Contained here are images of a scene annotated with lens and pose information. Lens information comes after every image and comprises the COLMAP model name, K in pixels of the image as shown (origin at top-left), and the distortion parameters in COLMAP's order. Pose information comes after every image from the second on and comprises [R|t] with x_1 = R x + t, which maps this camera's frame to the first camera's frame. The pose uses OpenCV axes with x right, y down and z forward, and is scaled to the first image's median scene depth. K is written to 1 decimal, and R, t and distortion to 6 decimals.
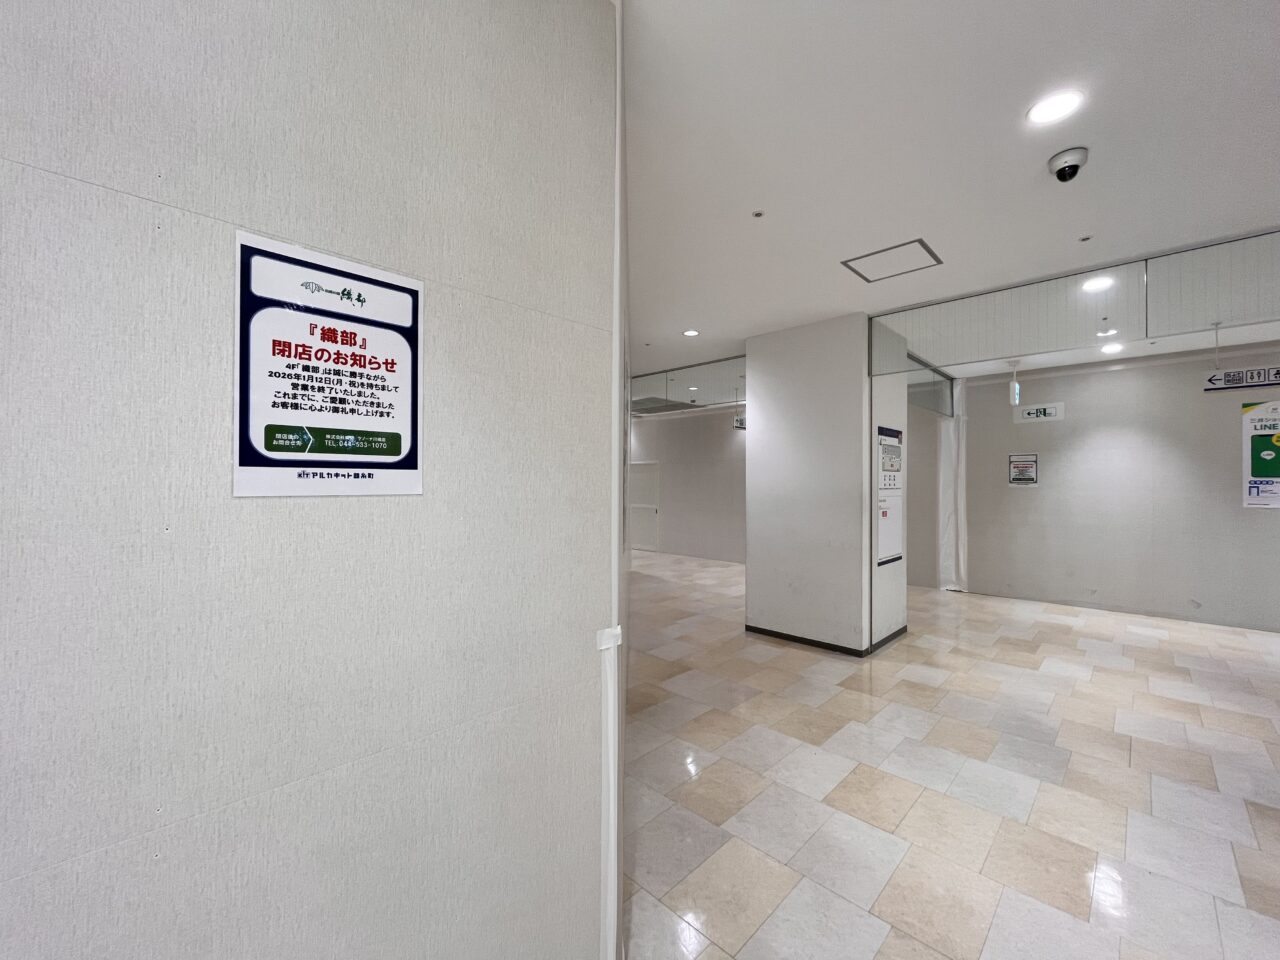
lens RADIAL K [[515.9, 0, 641.9], [0, 515.9, 480.5], [0, 0, 1]] dist [-0.003306, 0.000840]
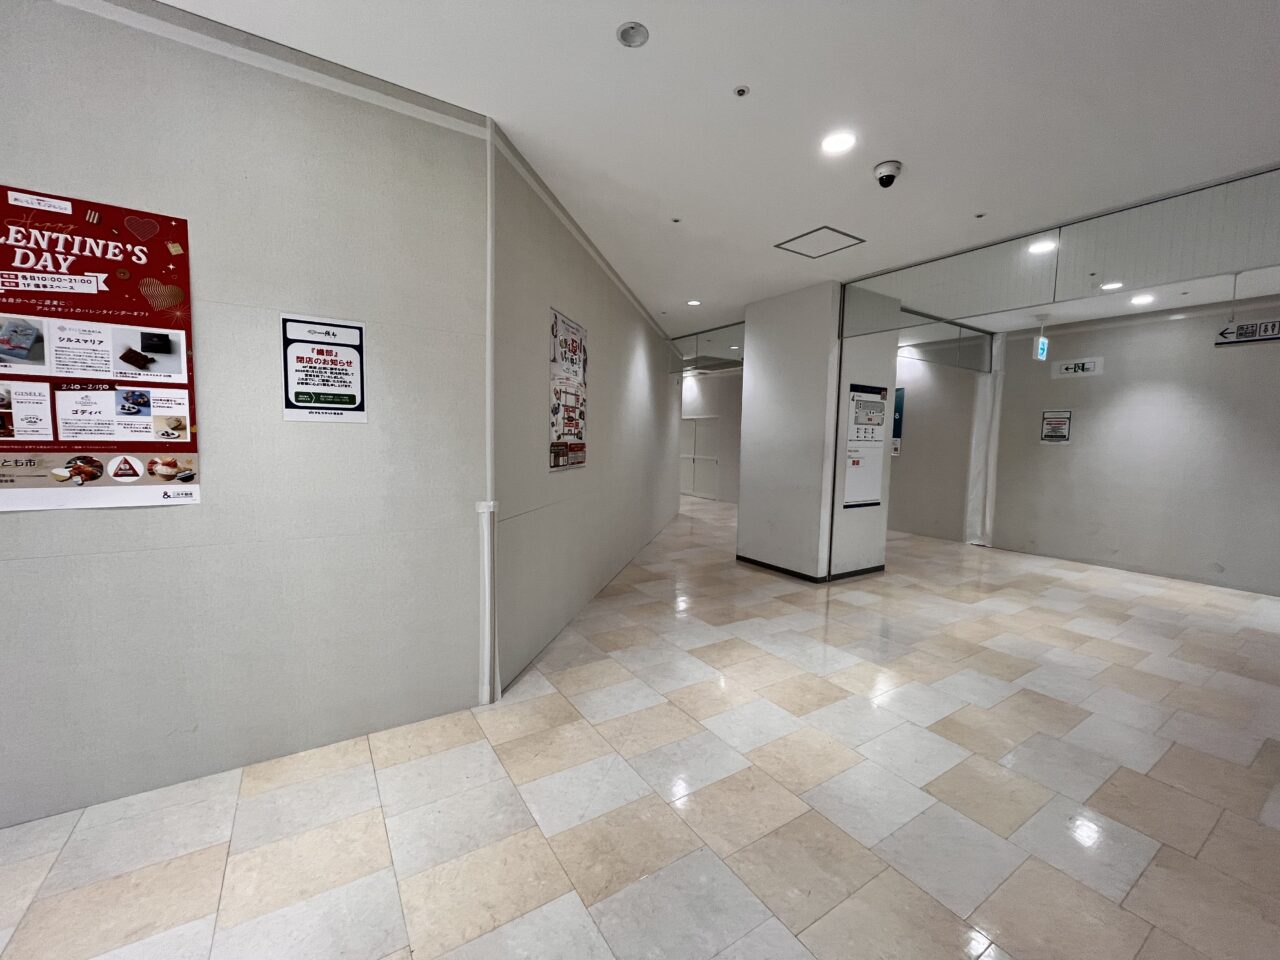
lens RADIAL K [[515.9, 0, 642.8], [0, 515.9, 480.6], [0, 0, 1]] dist [-0.003306, 0.000840]
pose [[0.974576, 0.036829, -0.221007, 0.346089], [-0.017704, 0.995972, 0.087900, 0.016497], [0.223354, -0.081752, 0.971303, -0.251657]]
